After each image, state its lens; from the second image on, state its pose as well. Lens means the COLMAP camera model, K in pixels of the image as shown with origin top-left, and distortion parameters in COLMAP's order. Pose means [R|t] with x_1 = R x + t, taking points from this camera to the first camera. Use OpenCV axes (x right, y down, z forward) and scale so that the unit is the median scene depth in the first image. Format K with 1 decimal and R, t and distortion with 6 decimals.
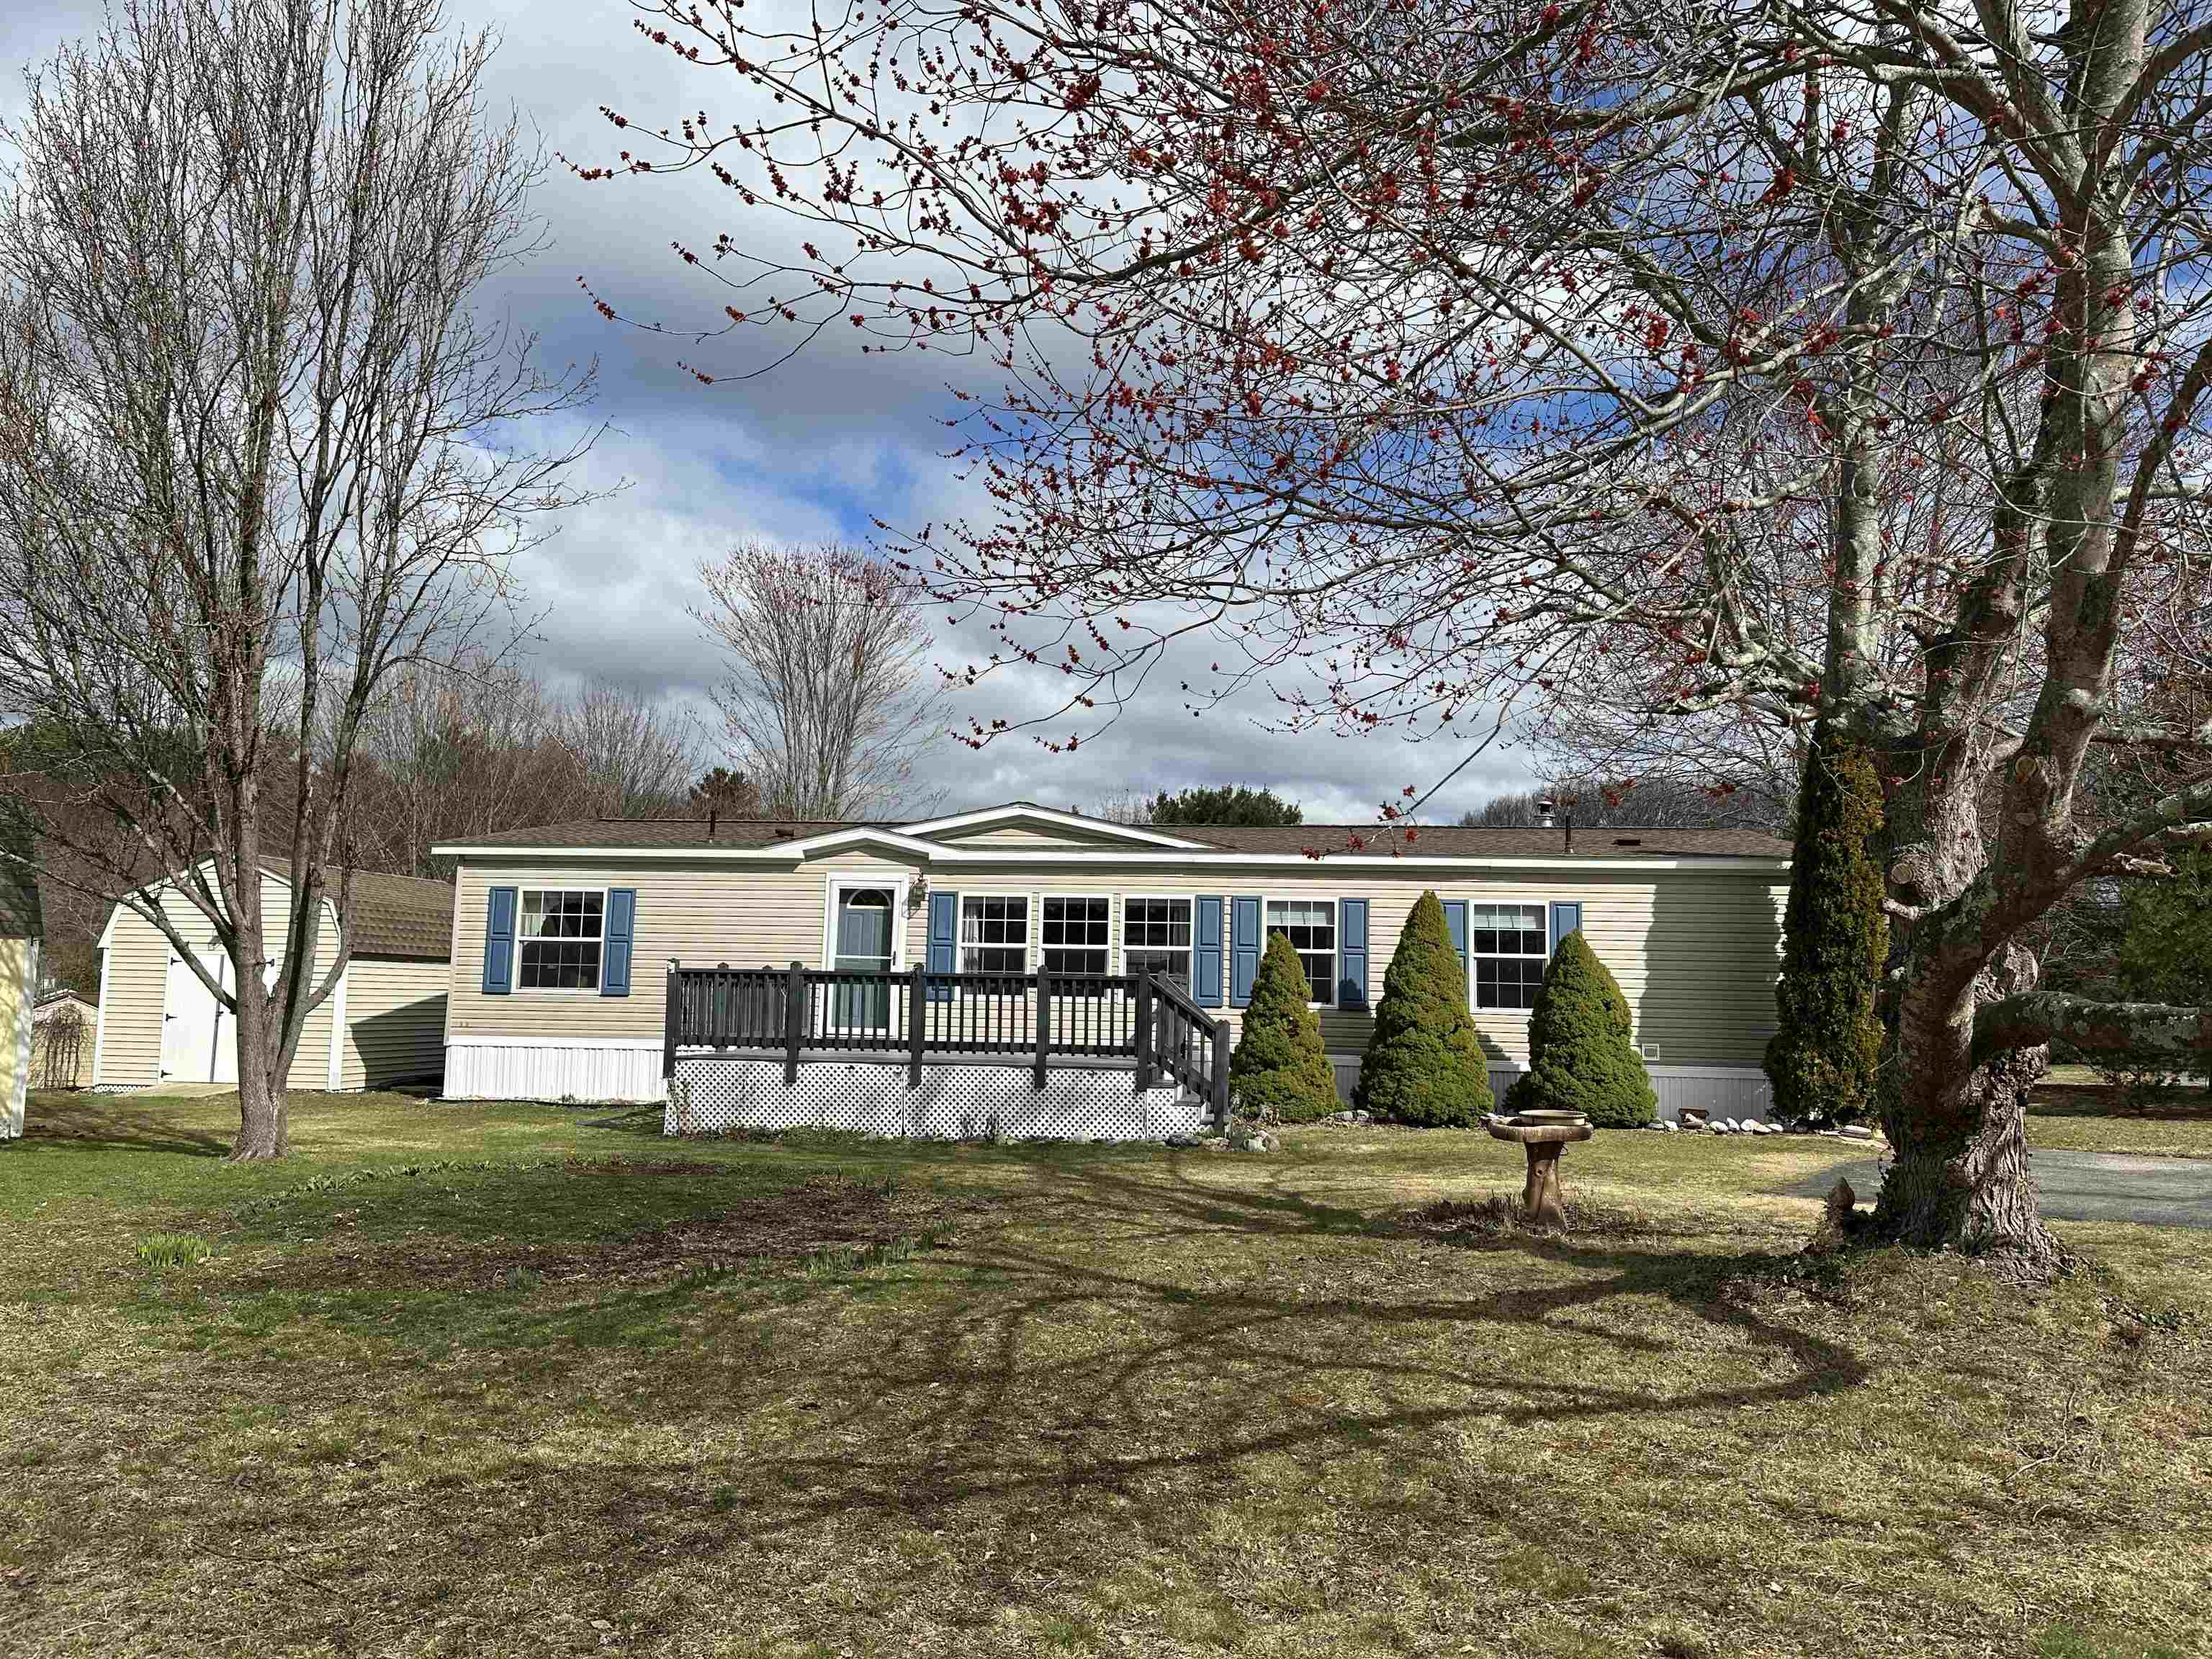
lens RADIAL K [[1589.2, 0, 1106.0], [0, 1589.2, 829.5], [0, 0, 1]] dist [0.043481, -0.002697]
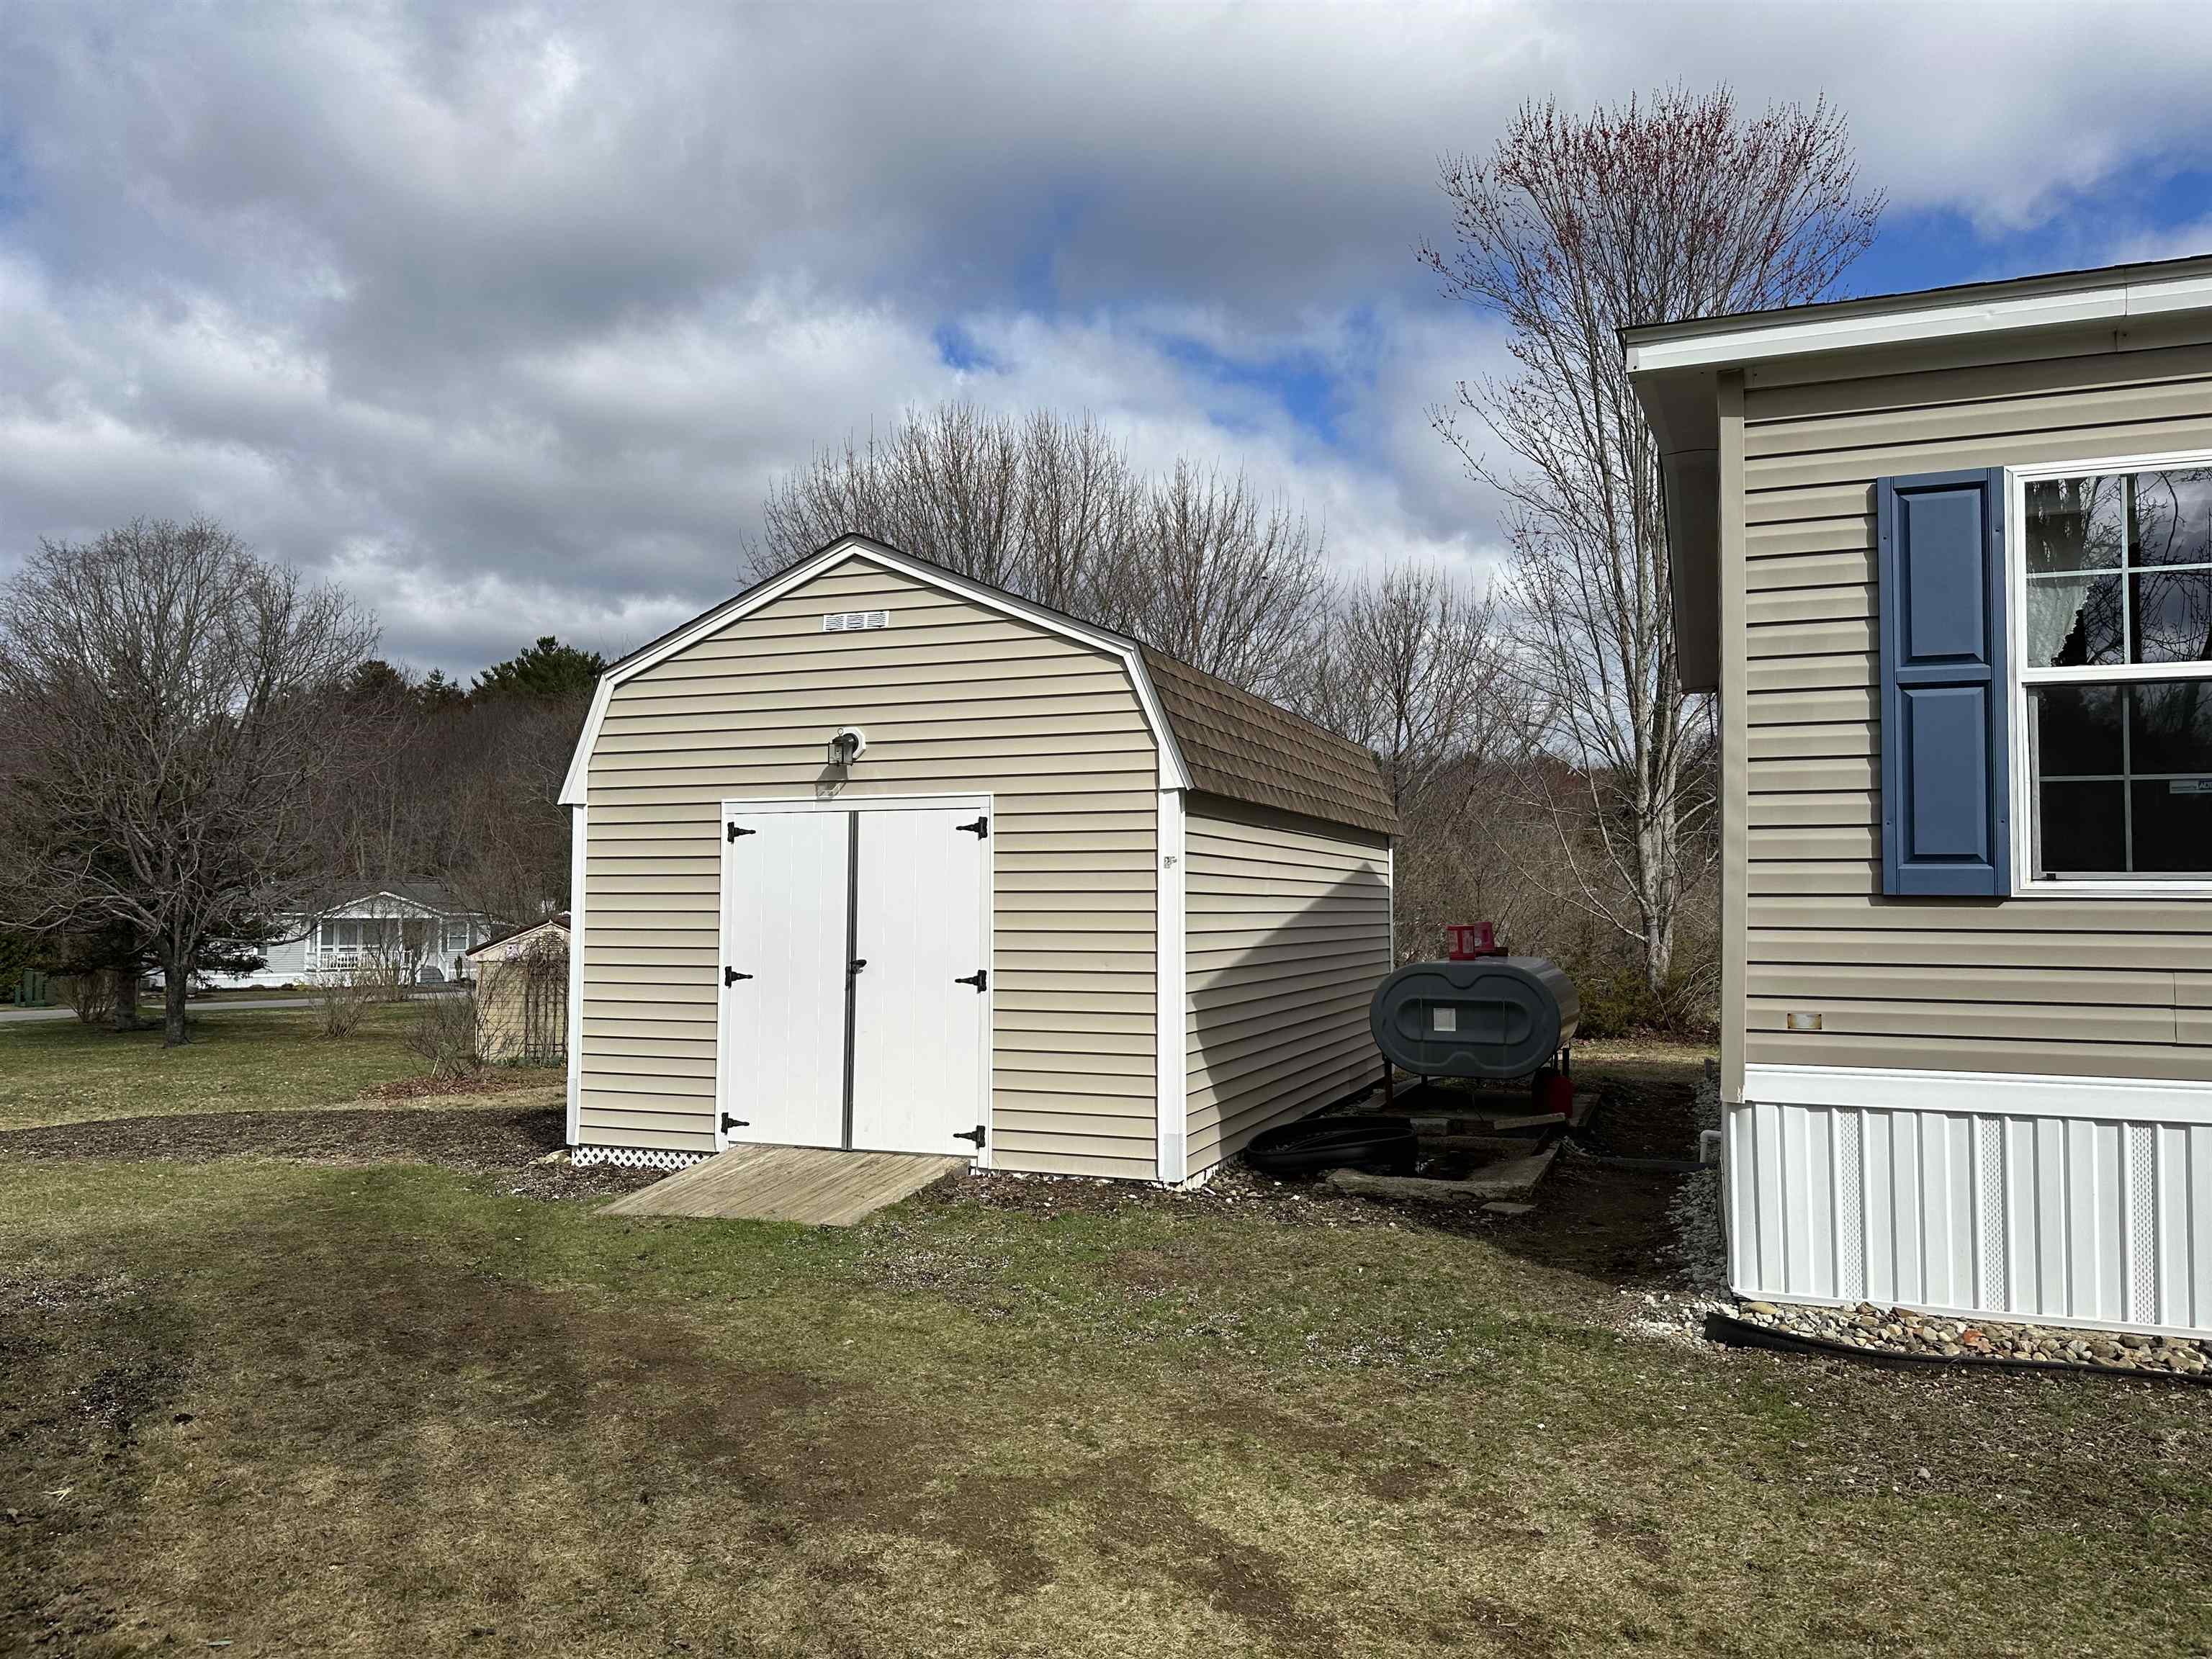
lens RADIAL K [[1576.6, 0, 1106.0], [0, 1576.6, 829.5], [0, 0, 1]] dist [0.010207, -0.000253]
pose [[0.971160, -0.029946, -0.236541, -0.467984], [0.042781, 0.997867, 0.049314, 0.076874], [0.234560, -0.058011, 0.970369, 0.761626]]
